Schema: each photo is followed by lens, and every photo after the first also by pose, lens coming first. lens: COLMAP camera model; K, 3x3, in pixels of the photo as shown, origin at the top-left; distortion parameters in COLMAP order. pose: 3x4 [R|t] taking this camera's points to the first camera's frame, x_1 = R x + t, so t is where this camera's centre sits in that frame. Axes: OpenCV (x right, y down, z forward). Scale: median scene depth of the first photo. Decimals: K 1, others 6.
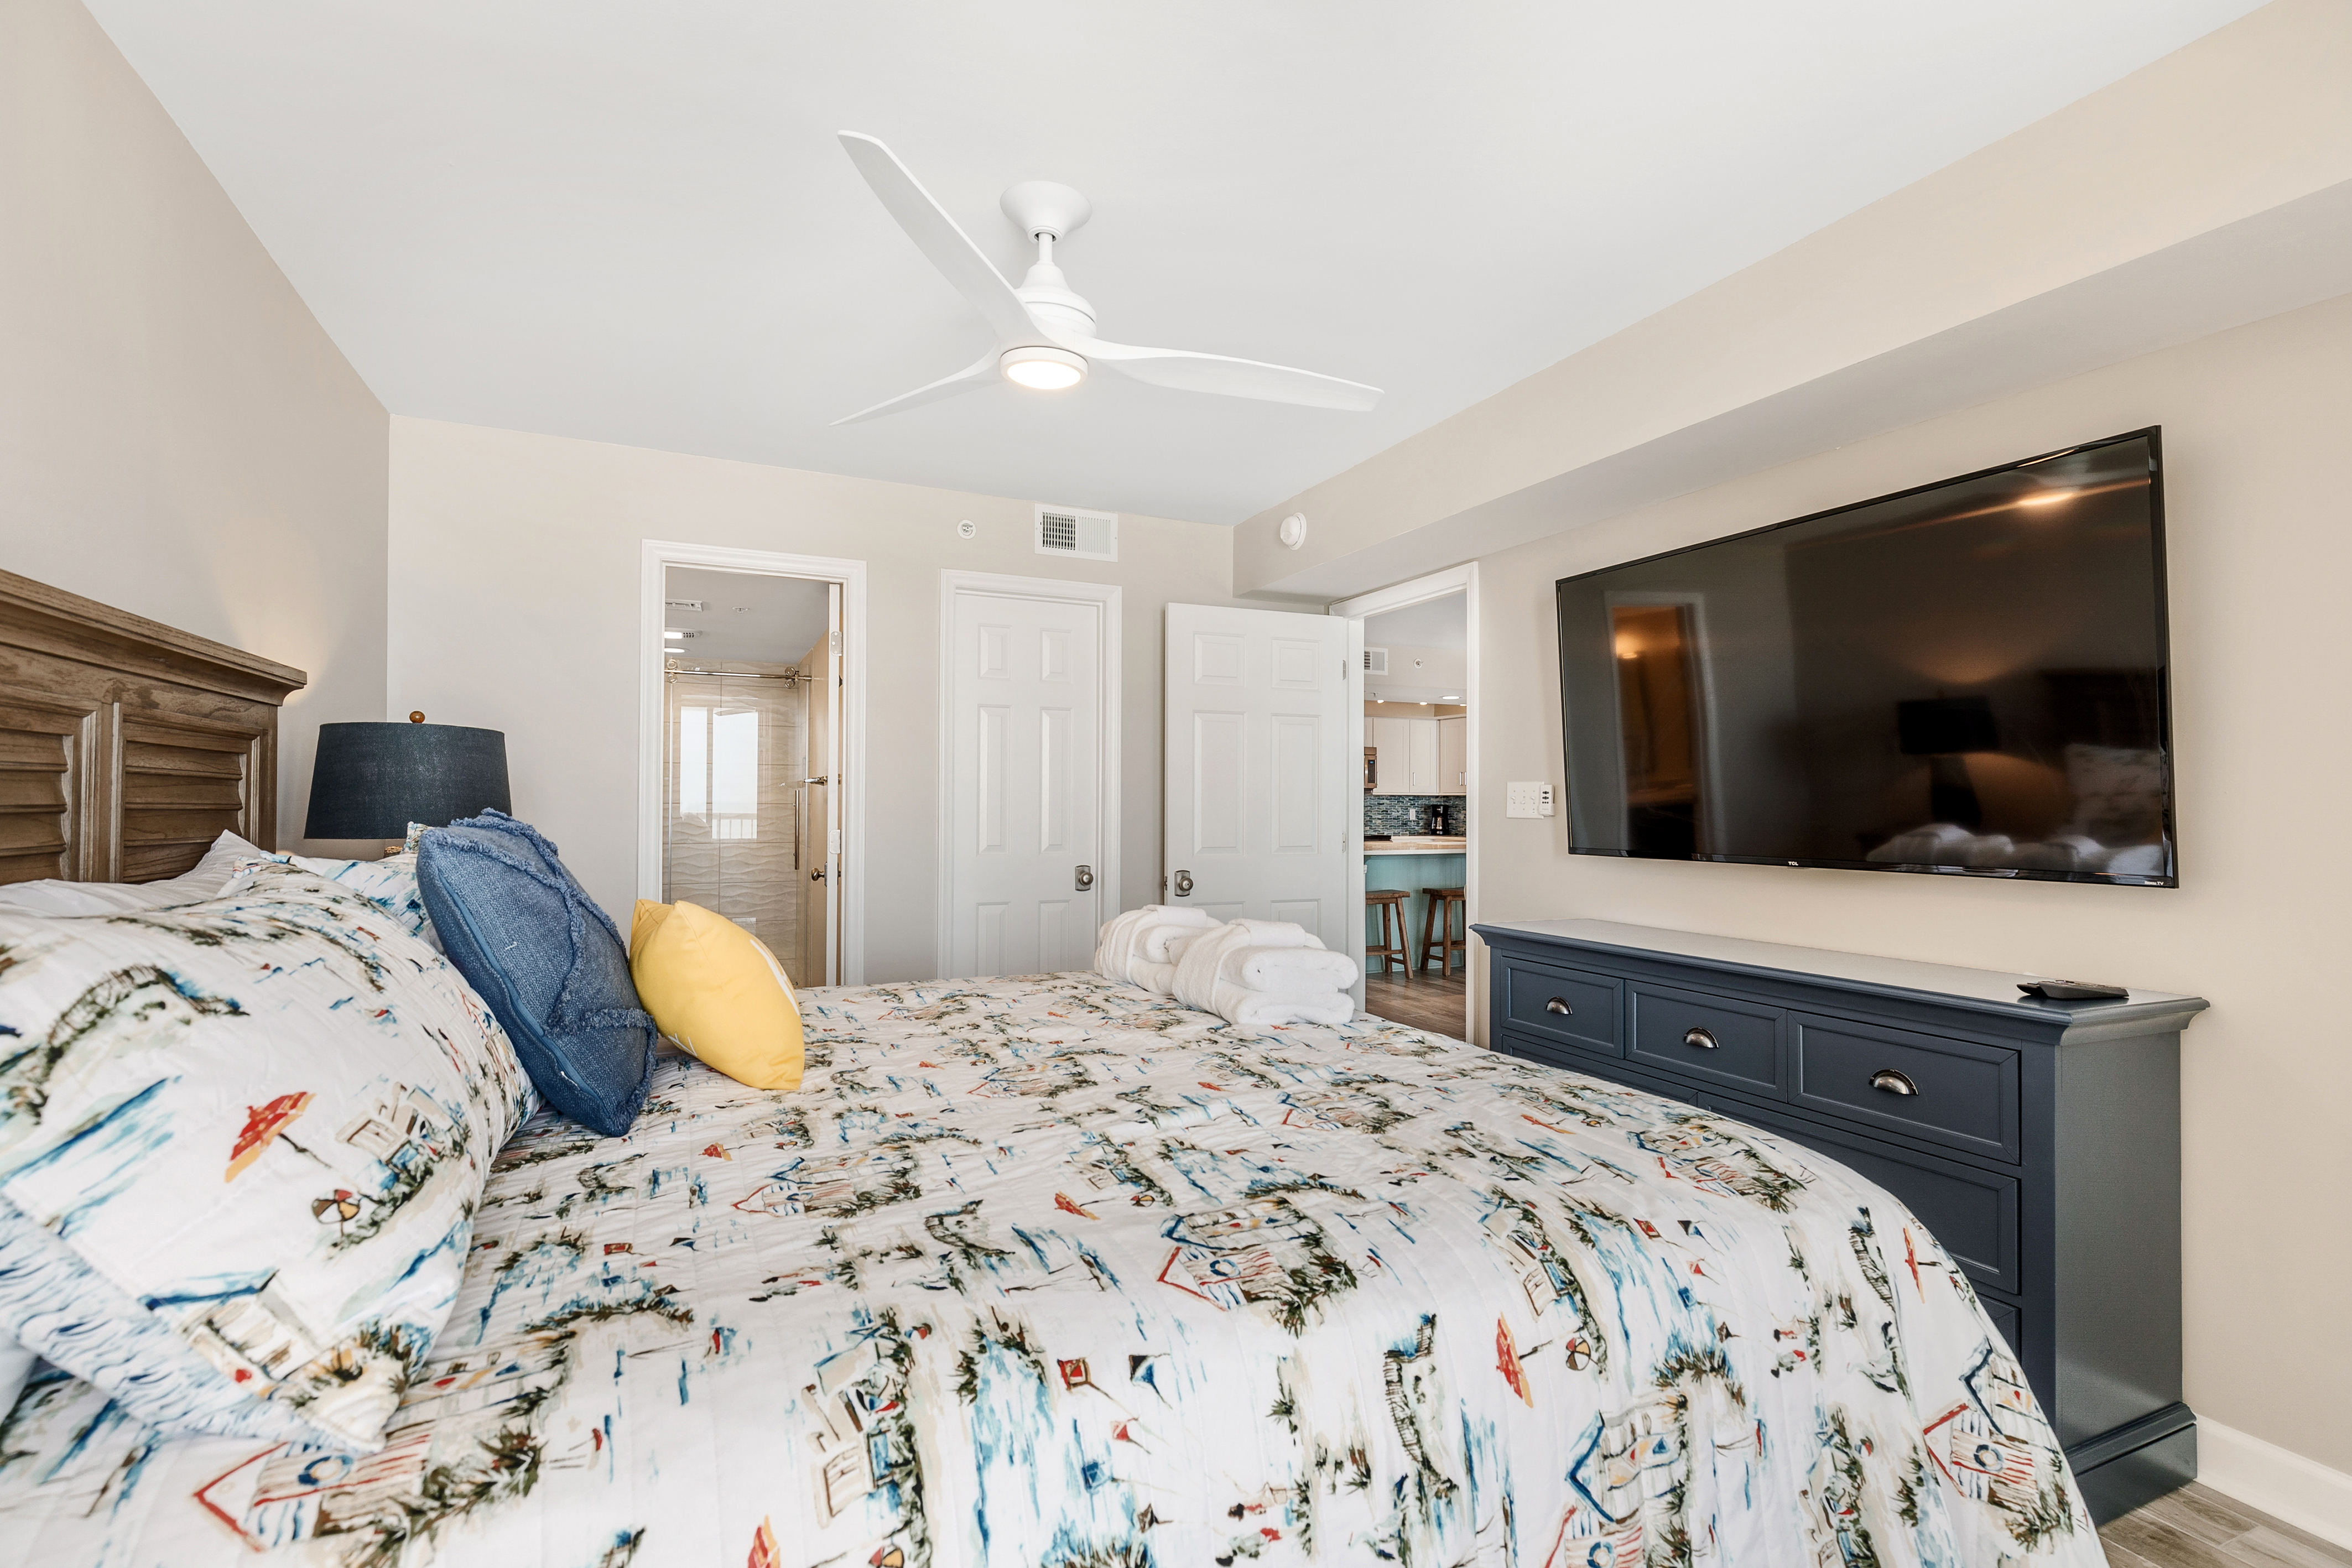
lens RADIAL K [[1069.4, 0, 1174.0], [0, 1069.4, 783.8], [0, 0, 1]] dist [0.003428, 0.000413]
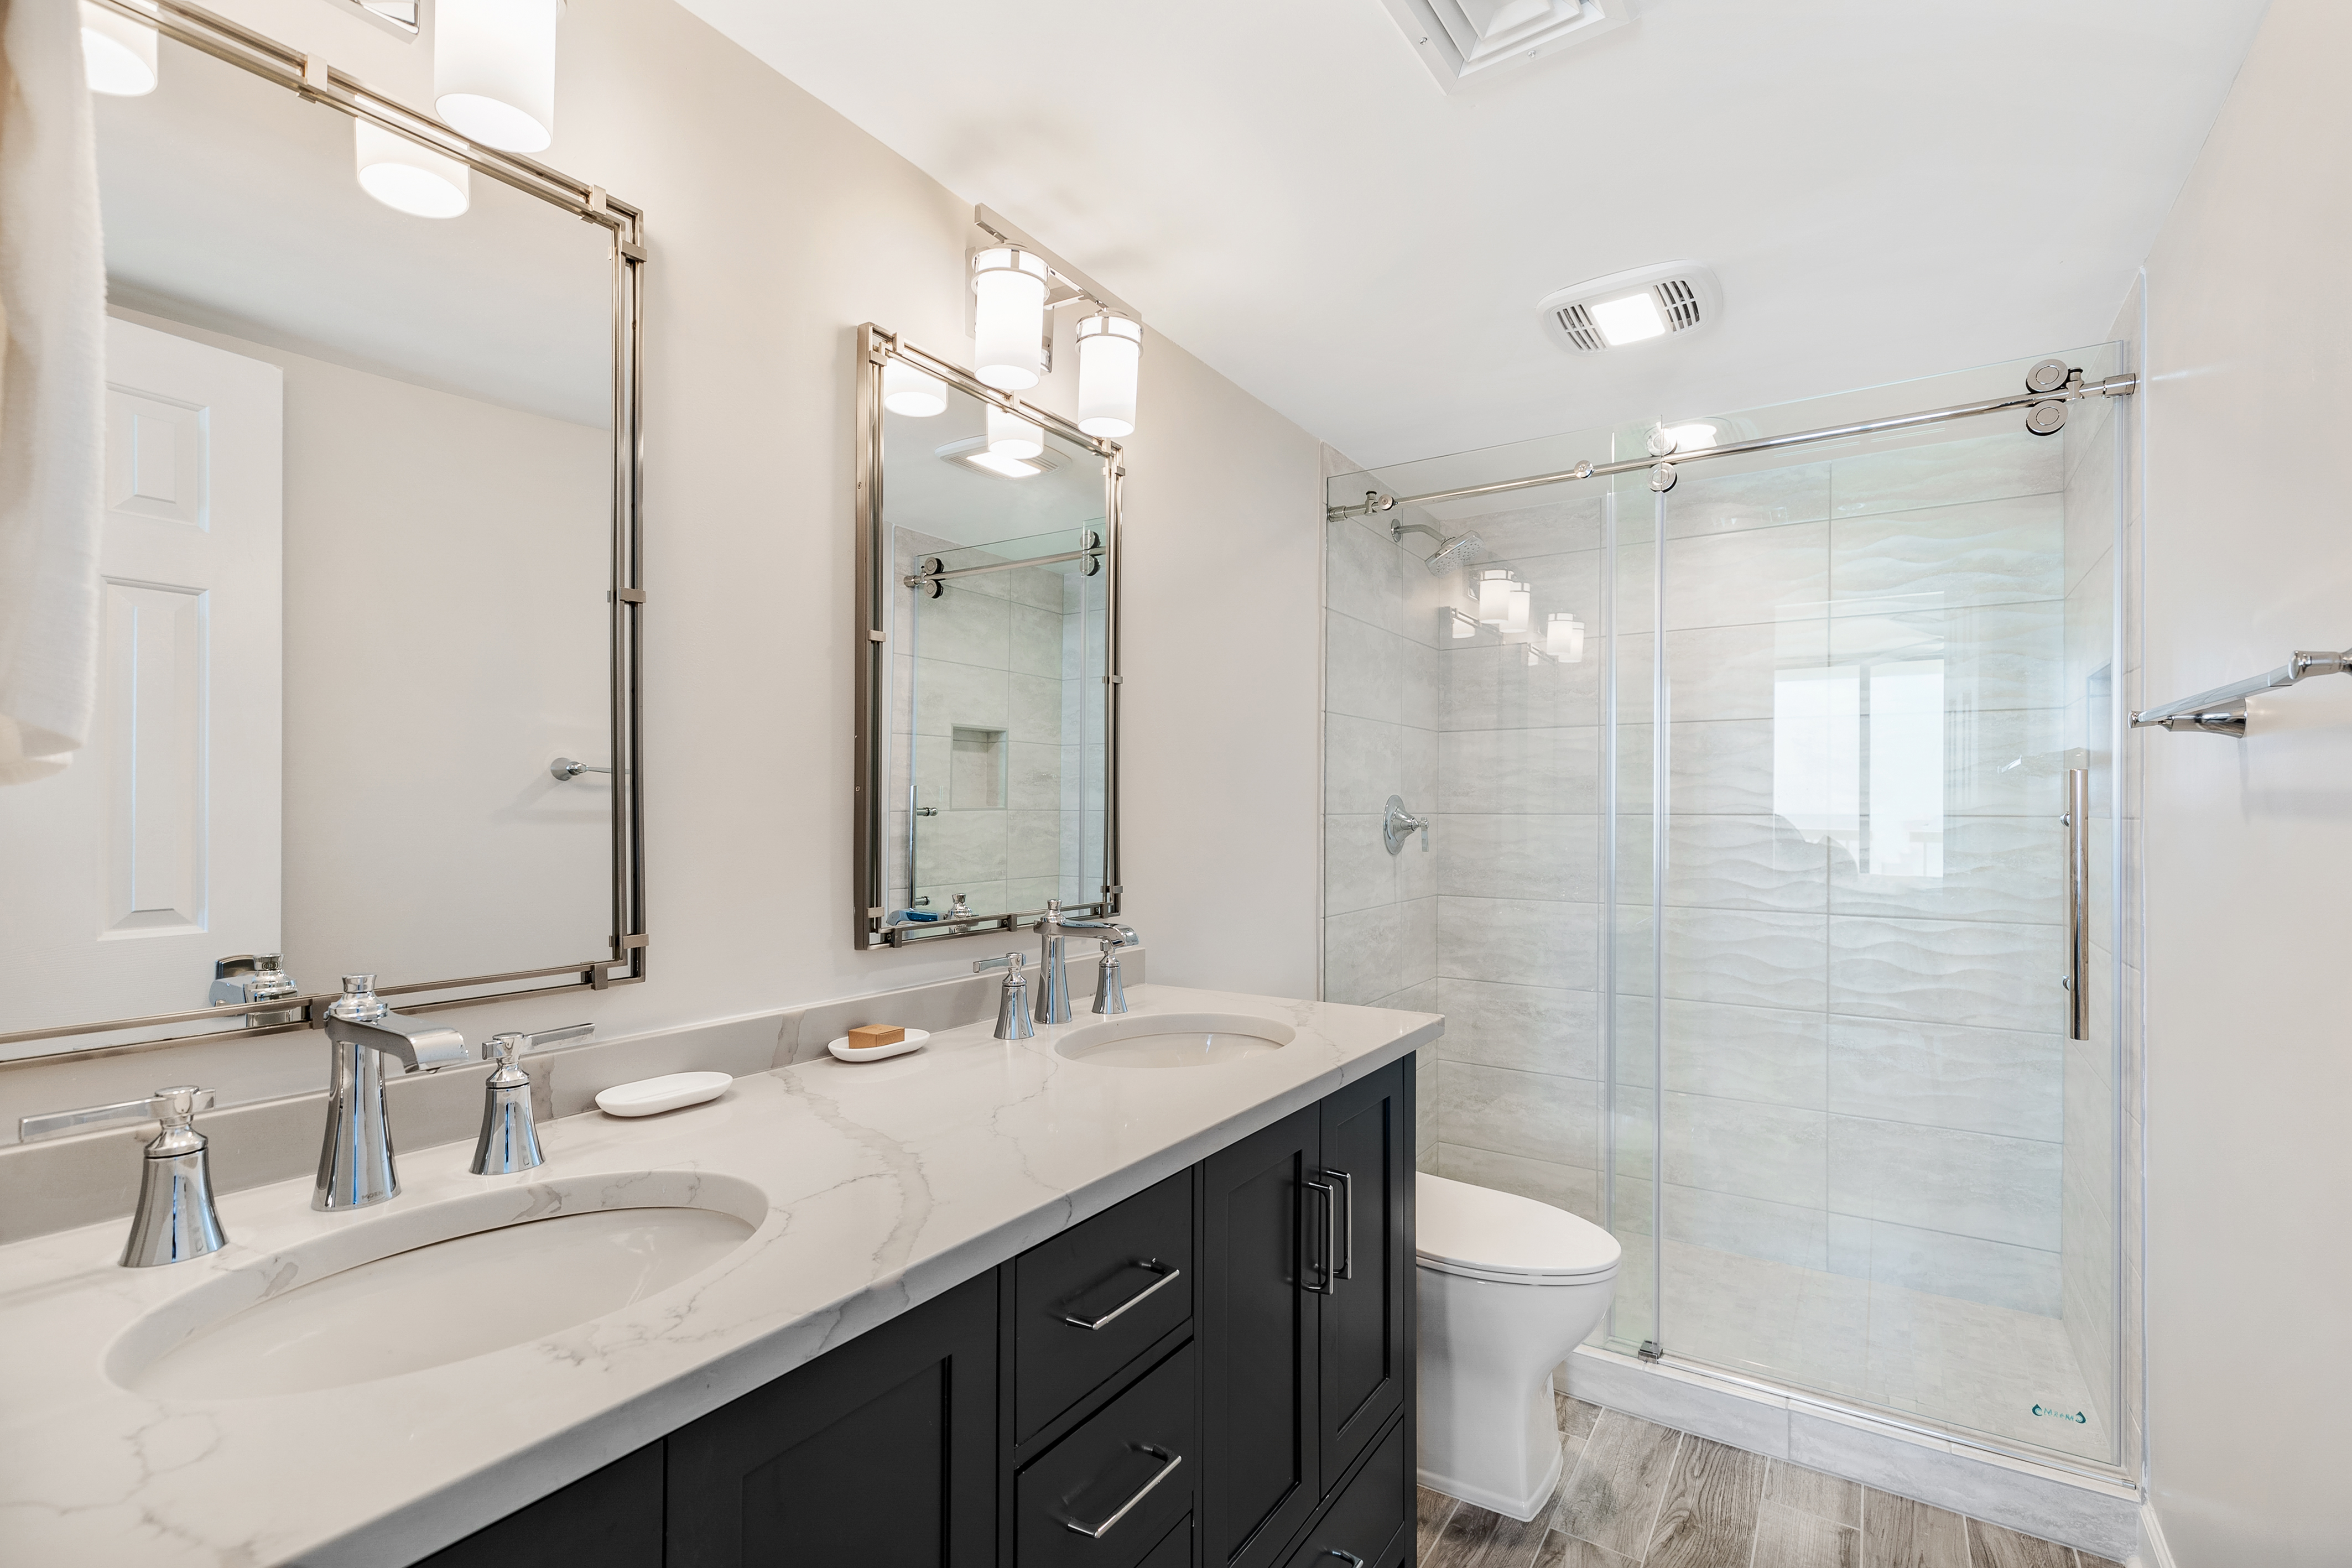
lens RADIAL K [[1069.4, 0, 1176.2], [0, 1069.4, 798.2], [0, 0, 1]] dist [0.003428, 0.000413]
pose [[0.530448, -0.004326, -0.847707, -0.174985], [0.006862, 0.999976, -0.000809, 0.012149], [0.847690, -0.005388, 0.530465, 0.476377]]
